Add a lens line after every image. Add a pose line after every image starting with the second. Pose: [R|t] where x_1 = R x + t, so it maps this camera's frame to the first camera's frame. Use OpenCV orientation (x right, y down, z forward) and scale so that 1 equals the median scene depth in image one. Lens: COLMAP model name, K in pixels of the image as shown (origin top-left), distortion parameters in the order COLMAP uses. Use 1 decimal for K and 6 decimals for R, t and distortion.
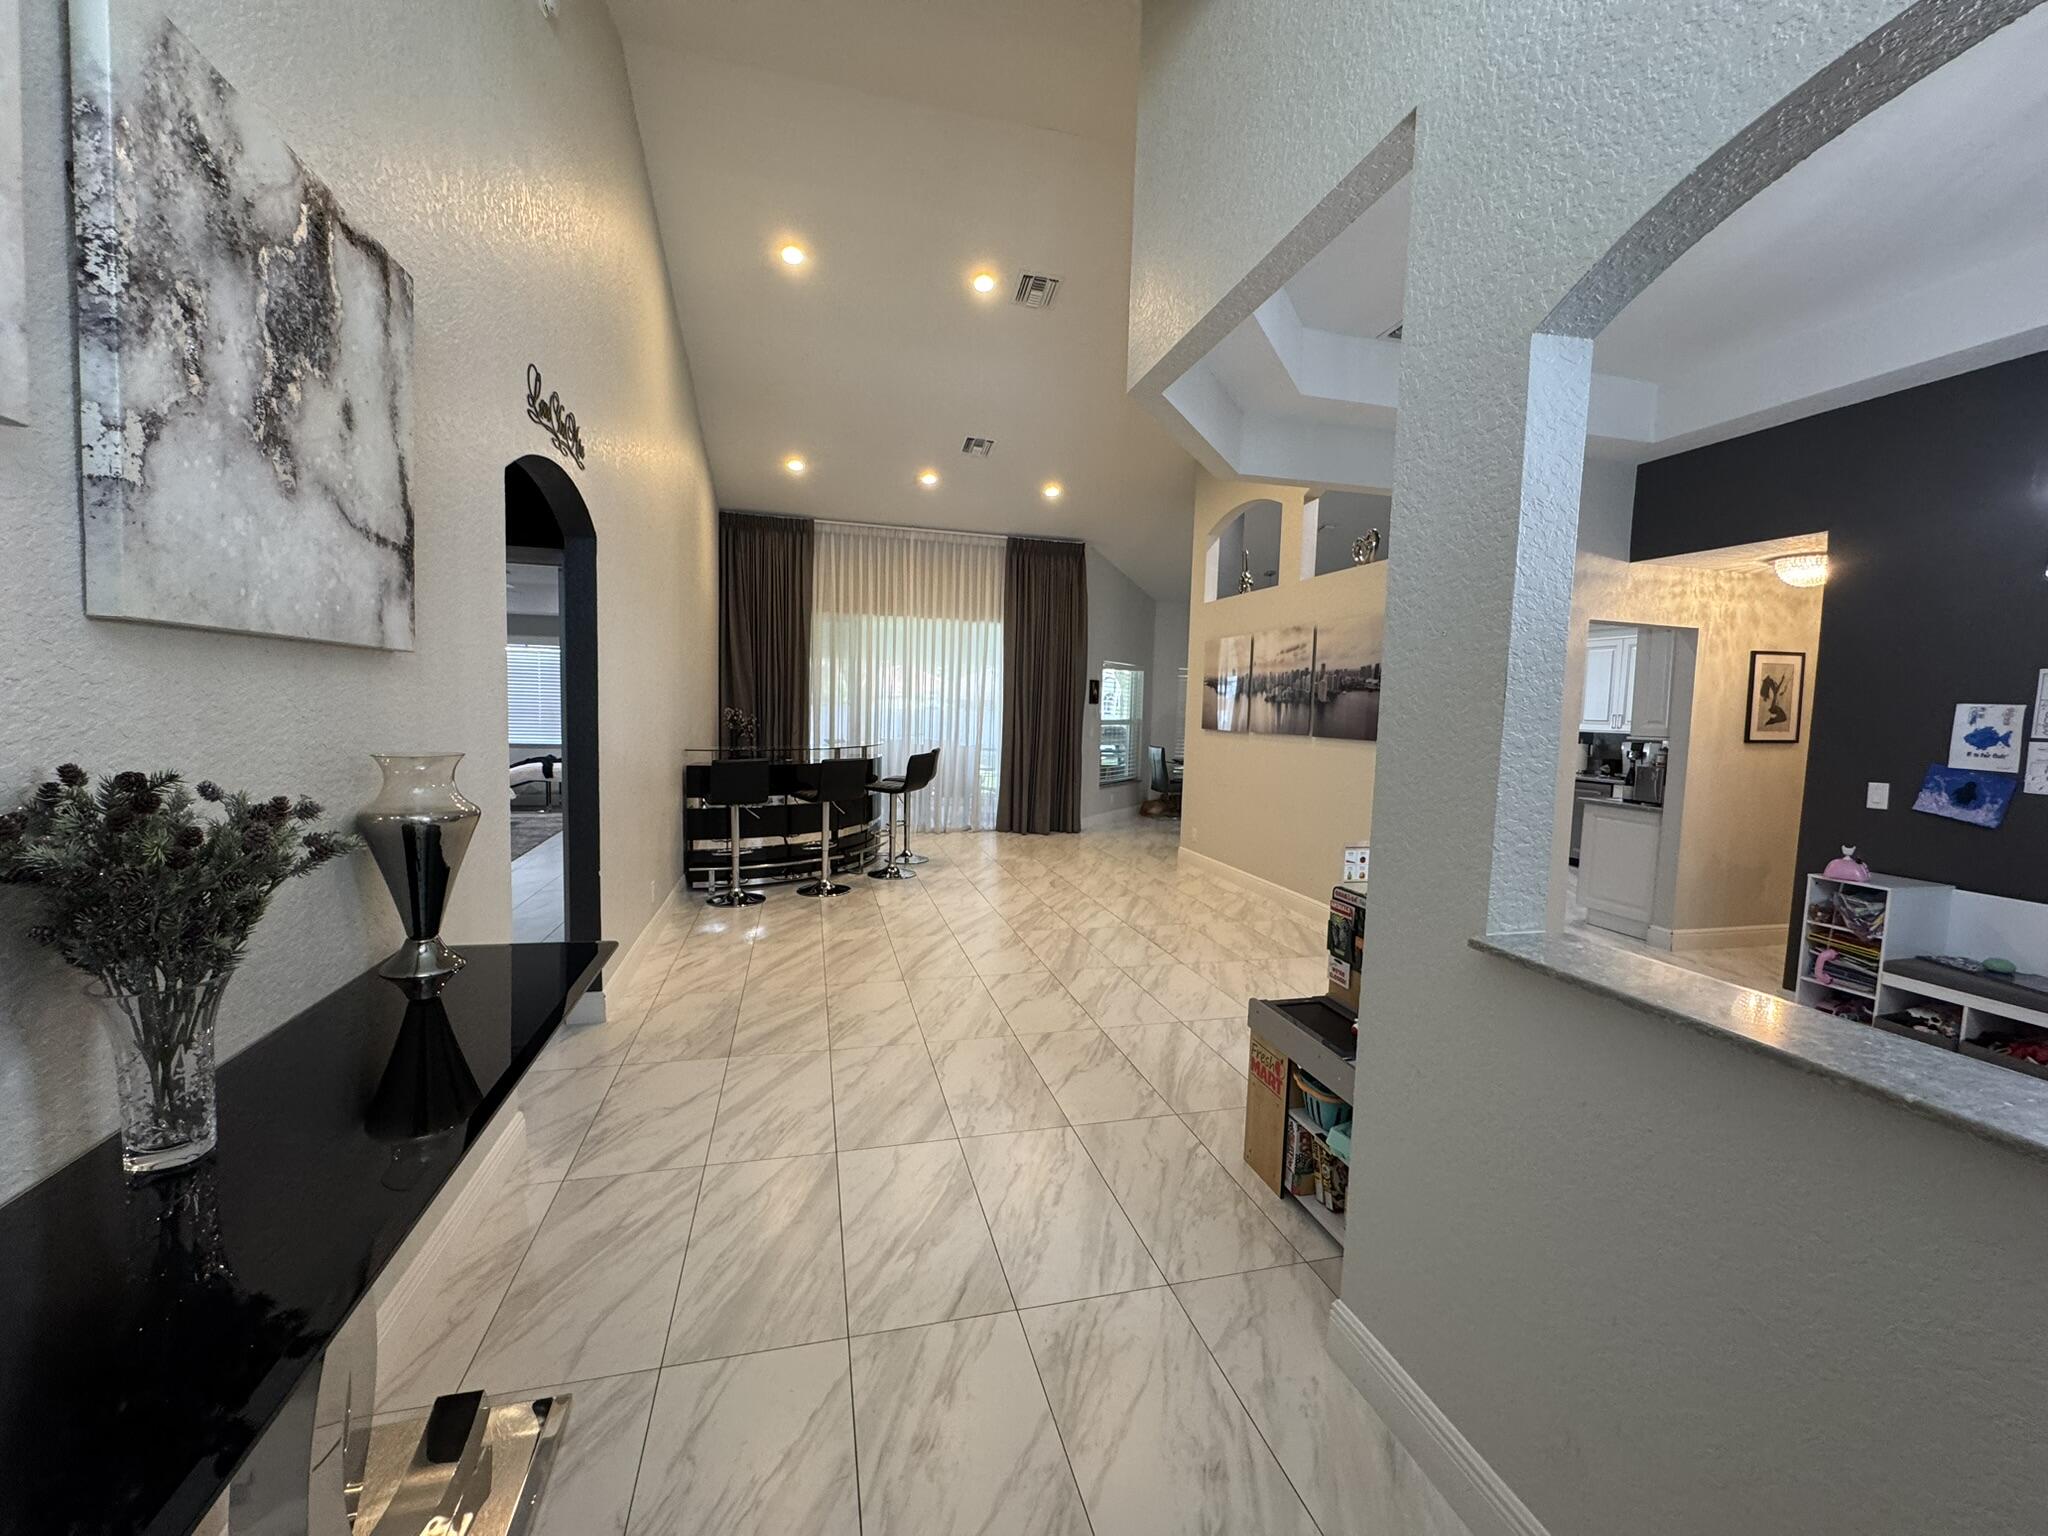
lens RADIAL K [[816.2, 0, 1023.1], [0, 816.2, 771.7], [0, 0, 1]] dist [-0.002649, 0.000585]
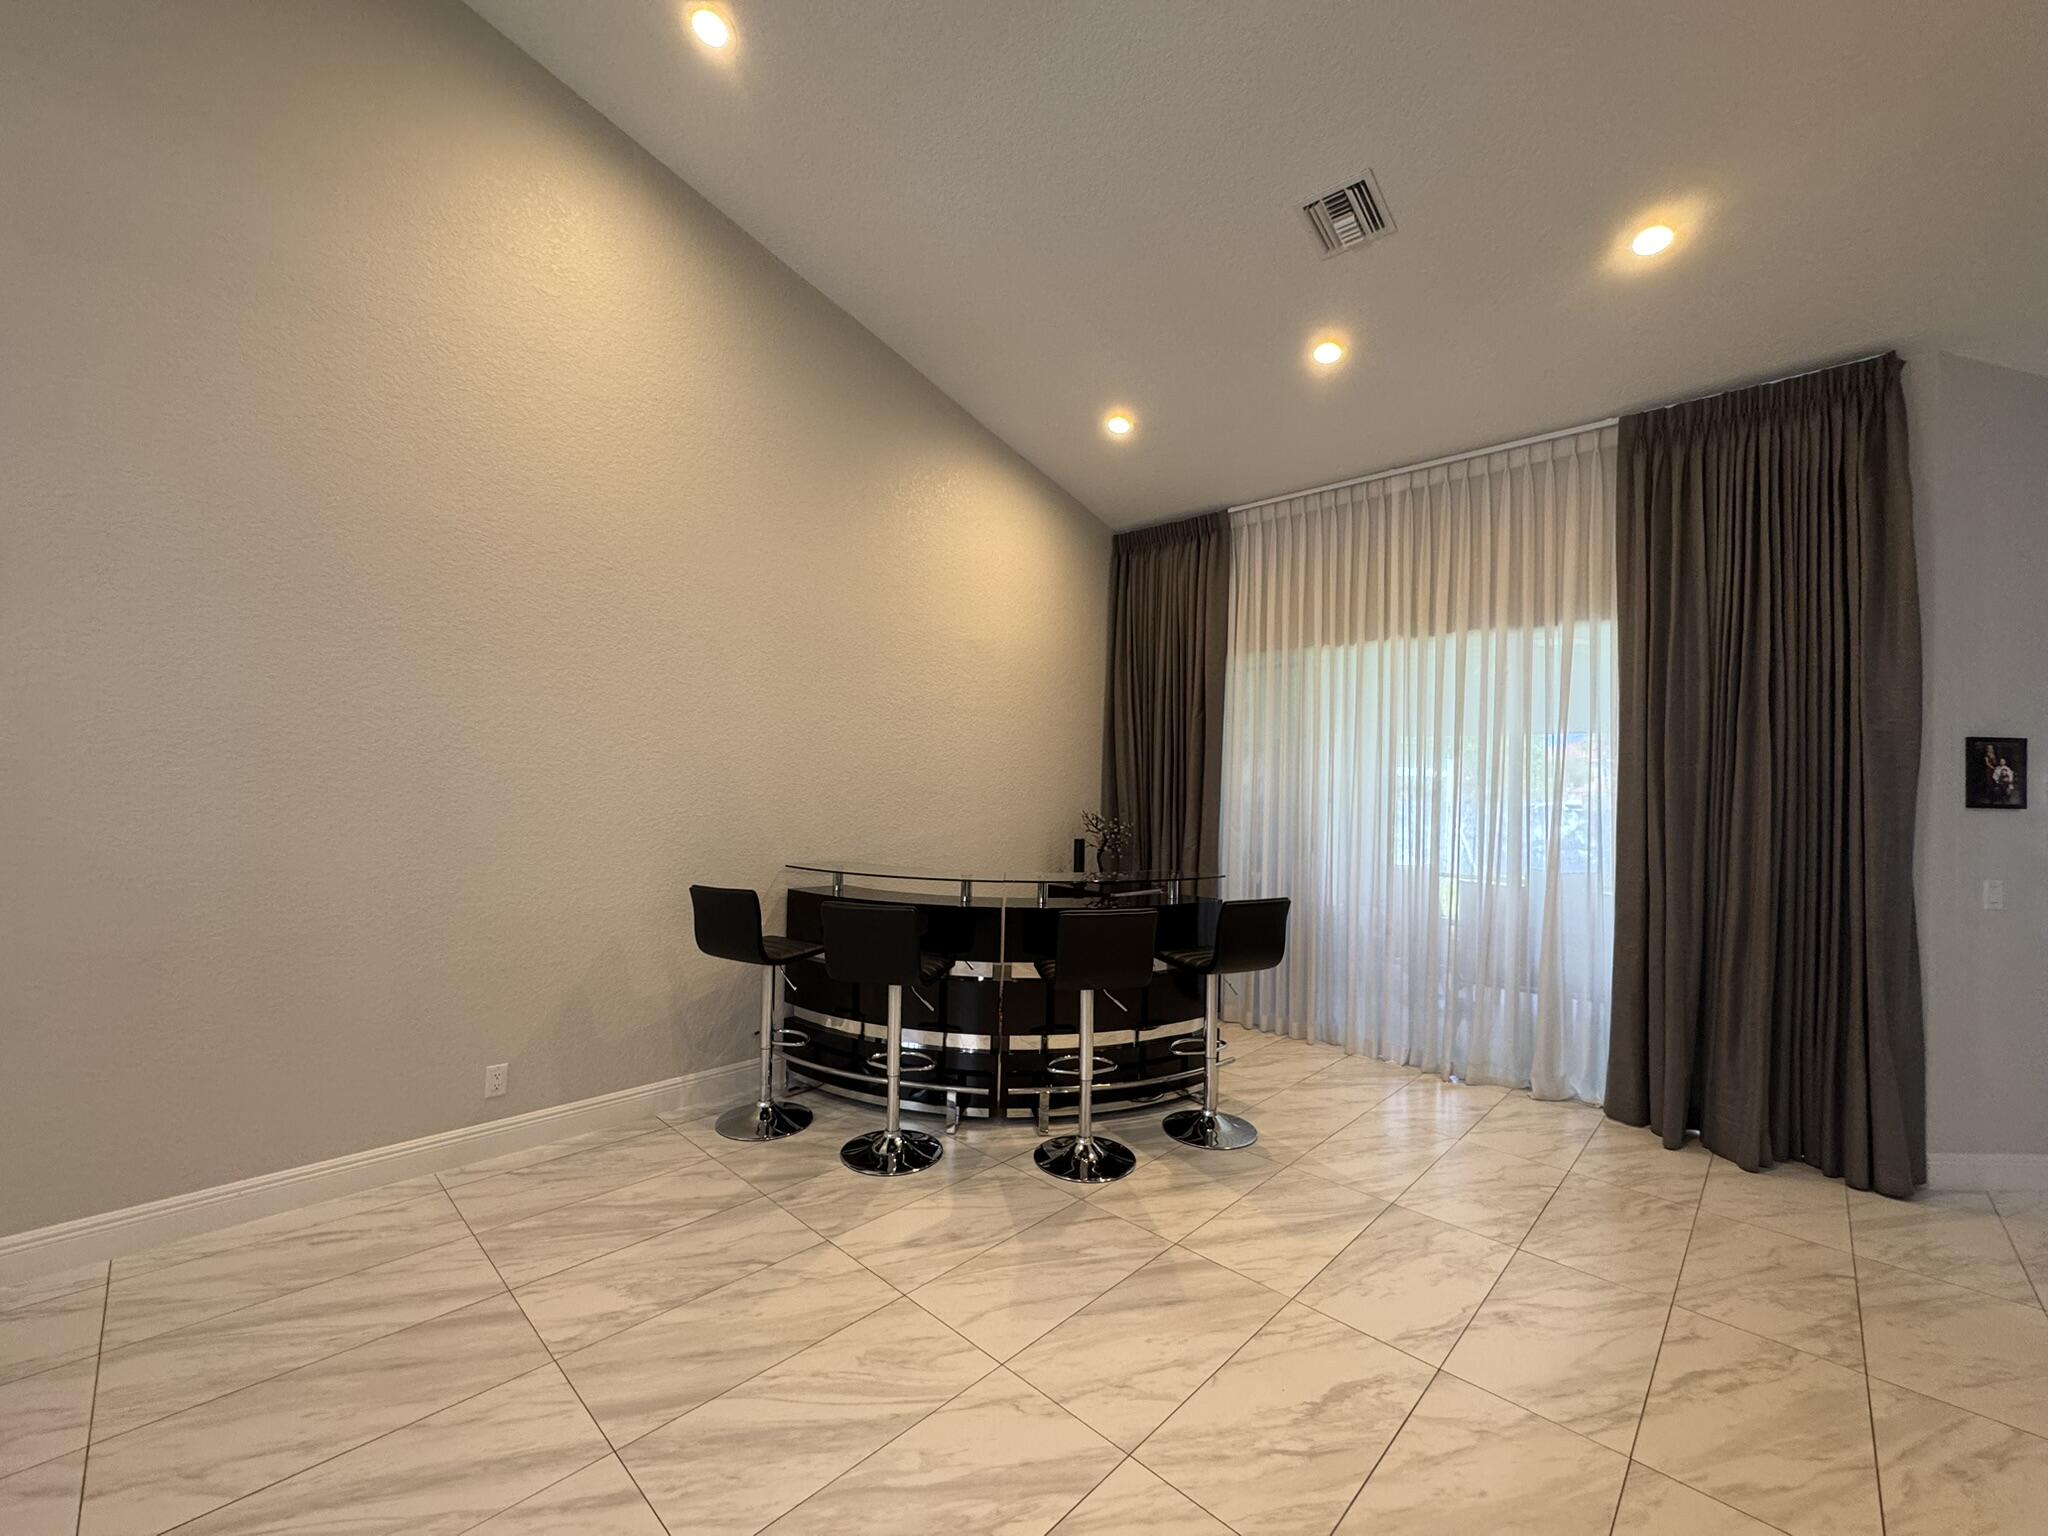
lens RADIAL K [[816.2, 0, 1019.9], [0, 816.2, 775.5], [0, 0, 1]] dist [-0.002649, 0.000585]
pose [[0.523097, -0.024710, -0.851915, 0.263644], [-0.081916, 0.993494, -0.079115, -0.063513], [0.848328, 0.111170, 0.517669, 0.798344]]
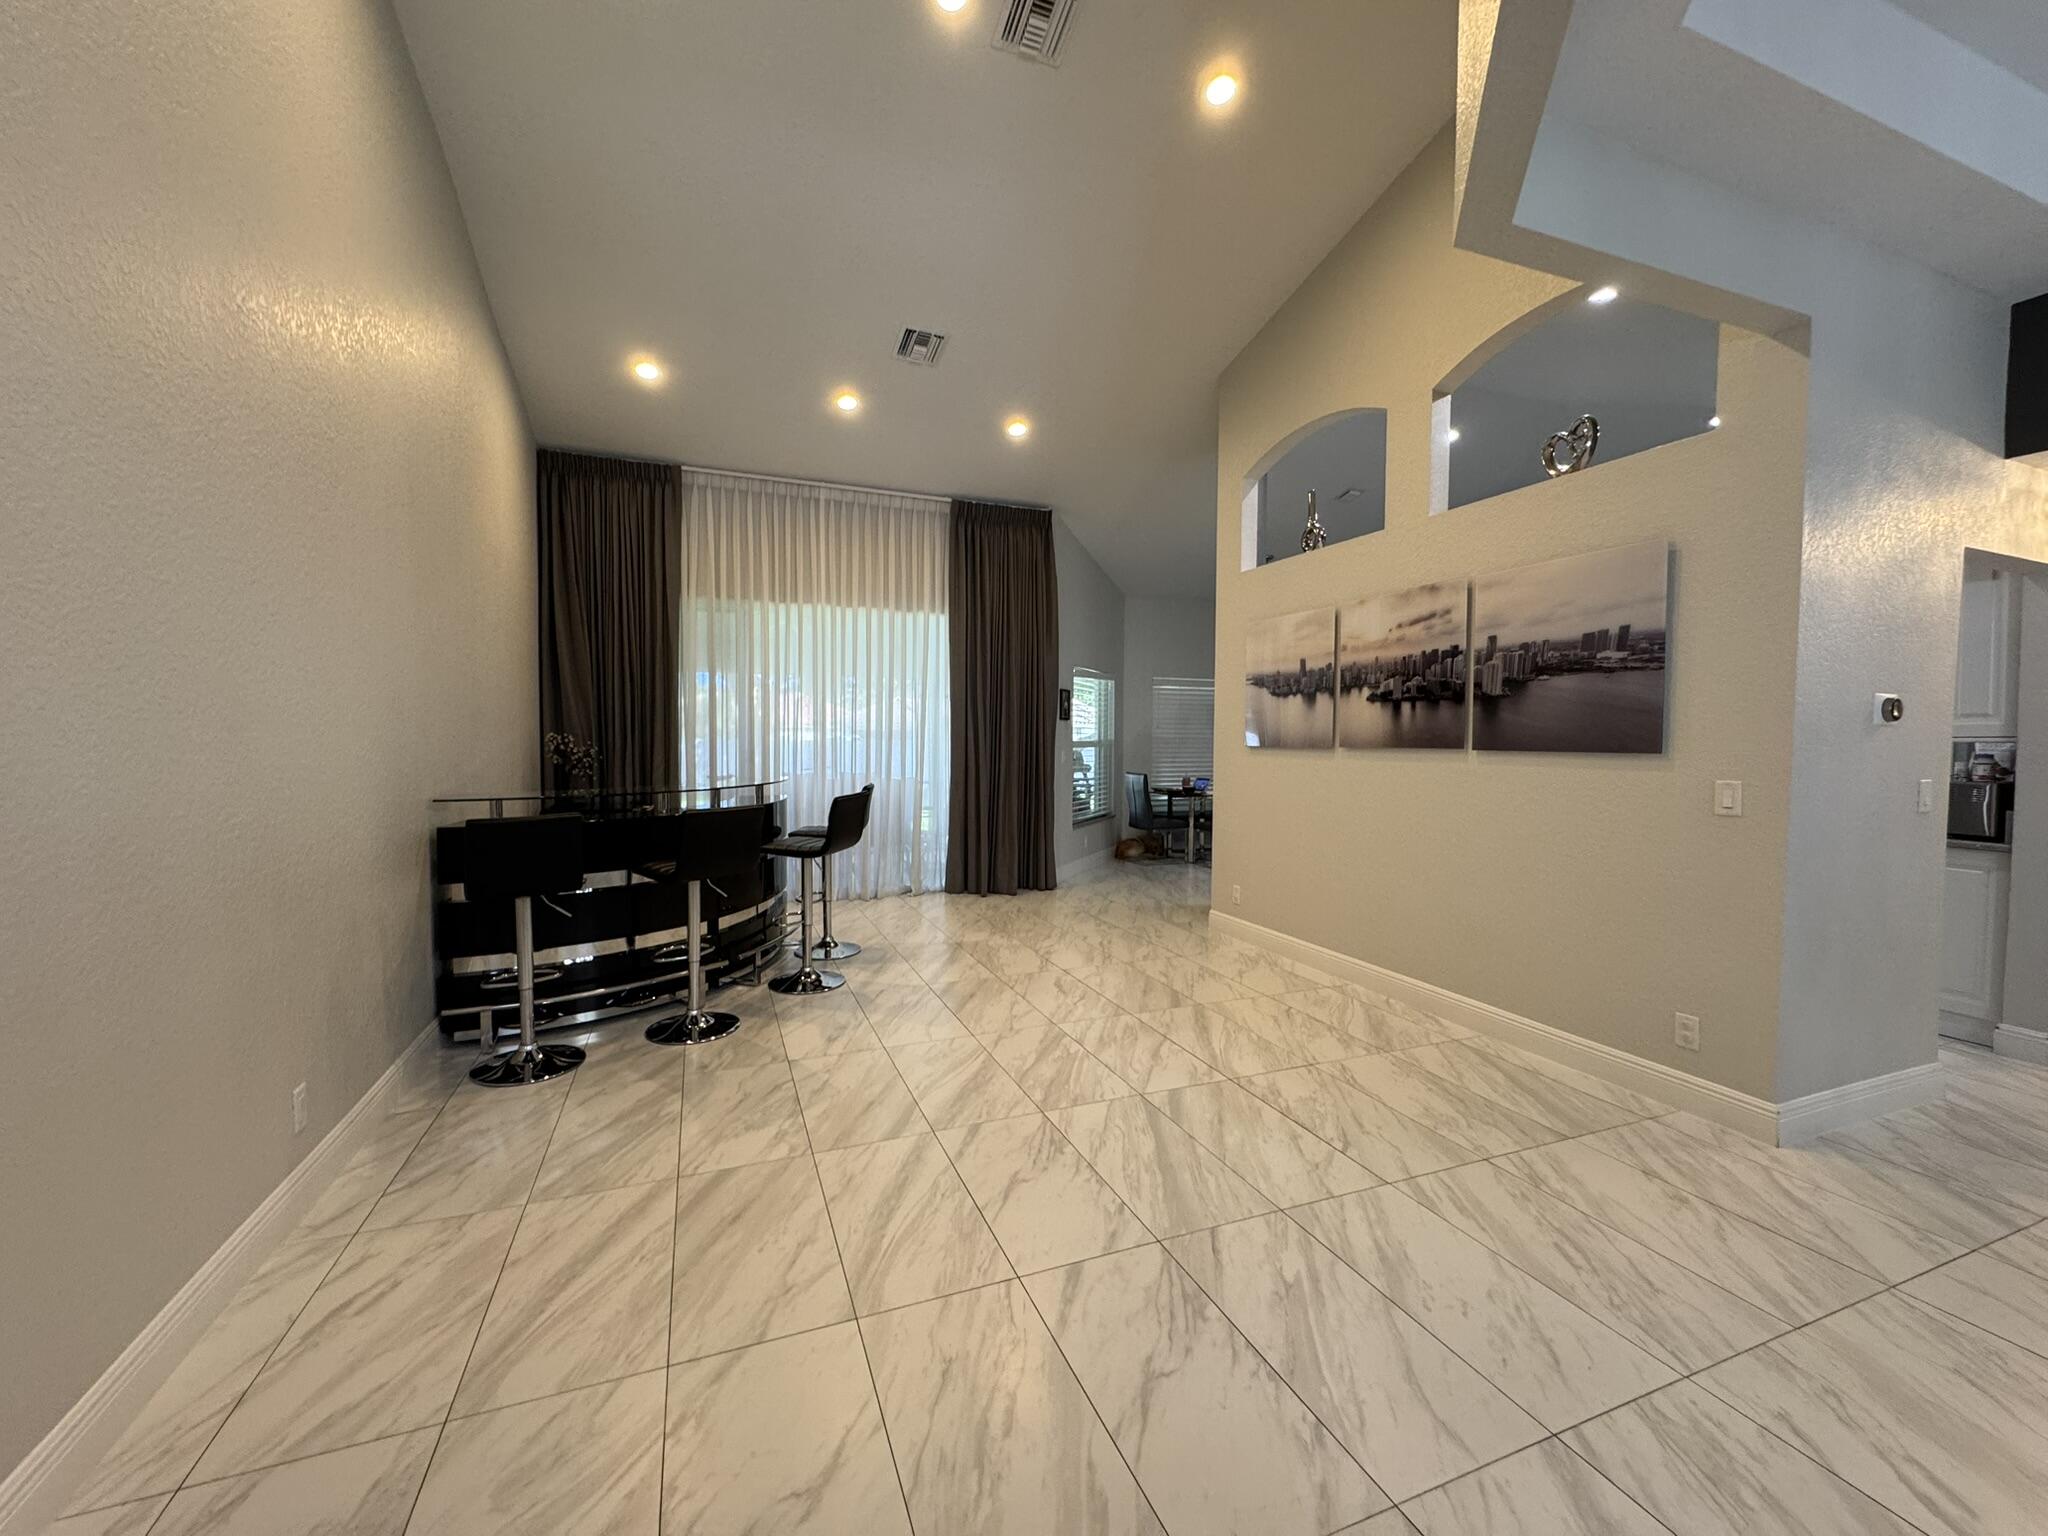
lens RADIAL K [[816.2, 0, 1022.4], [0, 816.2, 770.4], [0, 0, 1]] dist [-0.002649, 0.000585]
pose [[0.993035, -0.026978, 0.114688, -0.070743], [0.031290, 0.998863, -0.035967, -0.014414], [-0.113587, 0.039305, 0.992750, 0.385714]]
